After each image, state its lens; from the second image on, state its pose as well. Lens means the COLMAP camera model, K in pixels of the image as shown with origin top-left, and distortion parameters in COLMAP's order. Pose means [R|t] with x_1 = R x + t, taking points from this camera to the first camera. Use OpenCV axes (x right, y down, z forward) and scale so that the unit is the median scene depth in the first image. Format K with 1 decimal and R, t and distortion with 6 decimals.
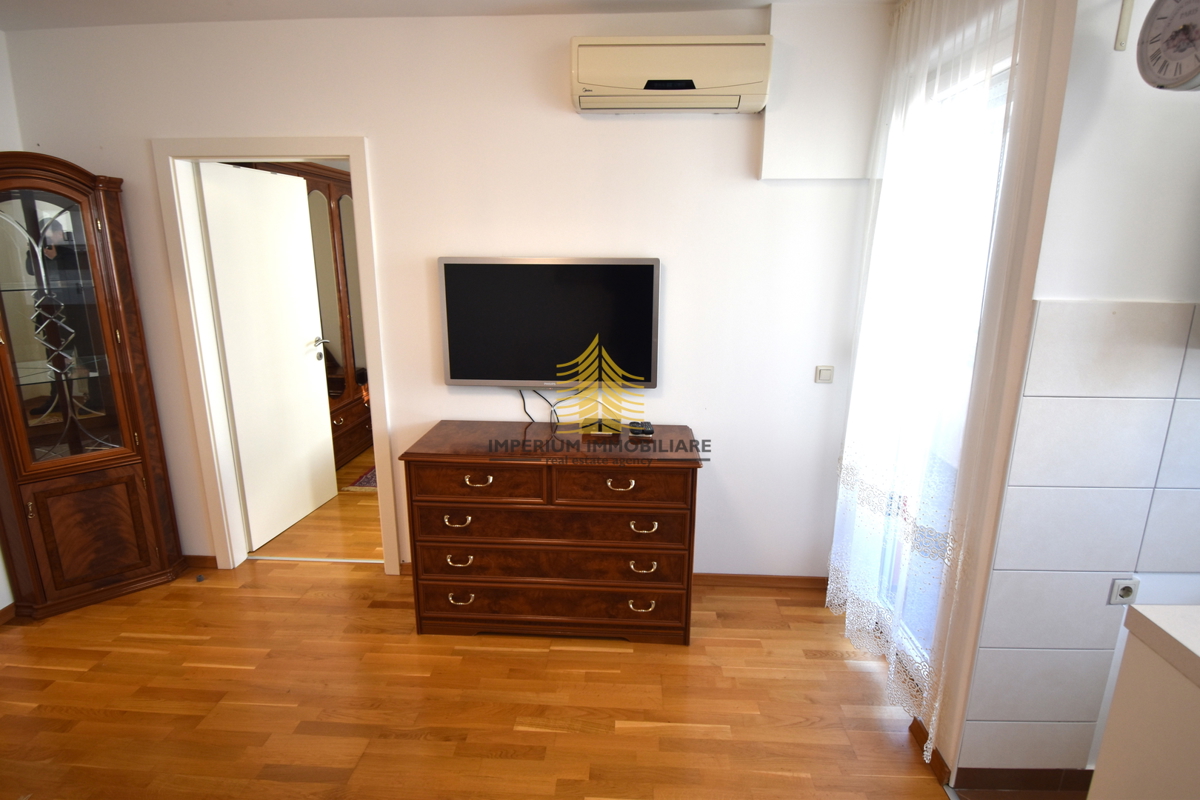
lens RADIAL K [[614.5, 0, 598.7], [0, 614.5, 397.2], [0, 0, 1]] dist [0.019681, -0.029299]
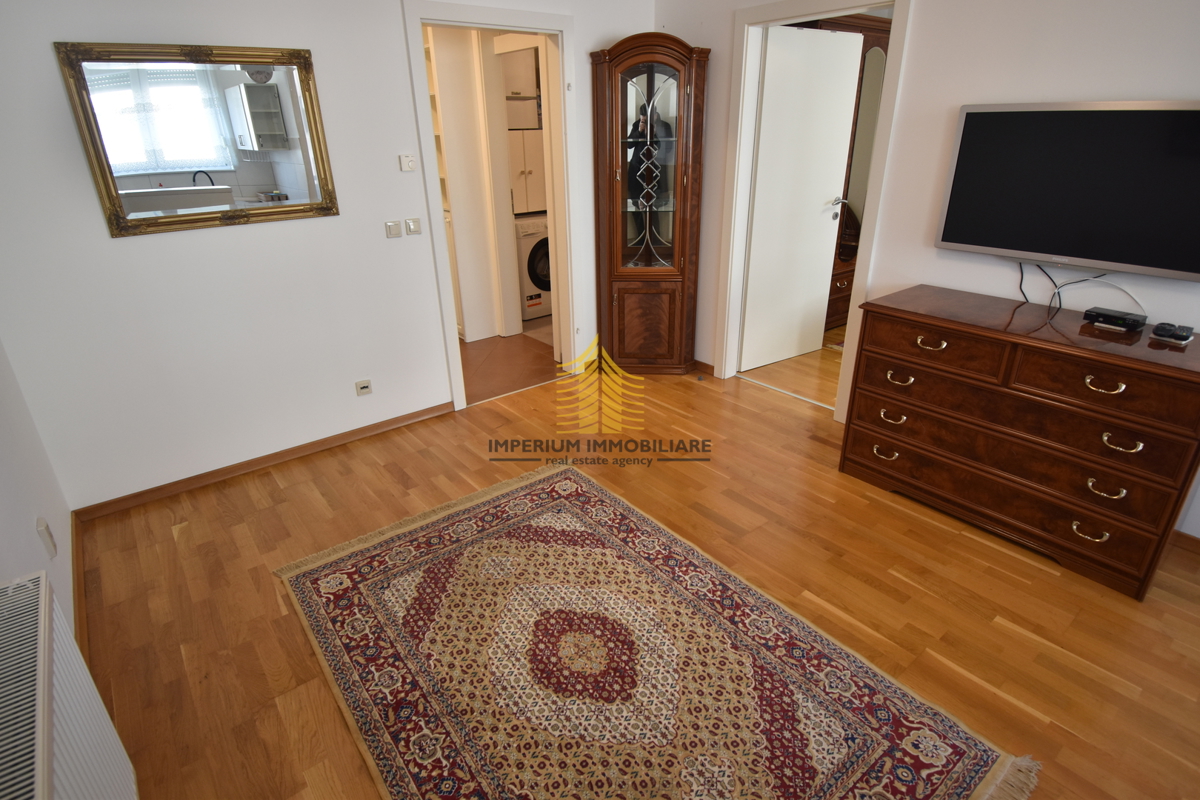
lens RADIAL K [[614.5, 0, 598.7], [0, 614.5, 397.2], [0, 0, 1]] dist [0.019681, -0.029299]
pose [[0.664598, 0.282820, -0.691609, 0.142795], [-0.156024, 0.957722, 0.241711, 0.056335], [0.730730, -0.052733, 0.680627, -0.058781]]
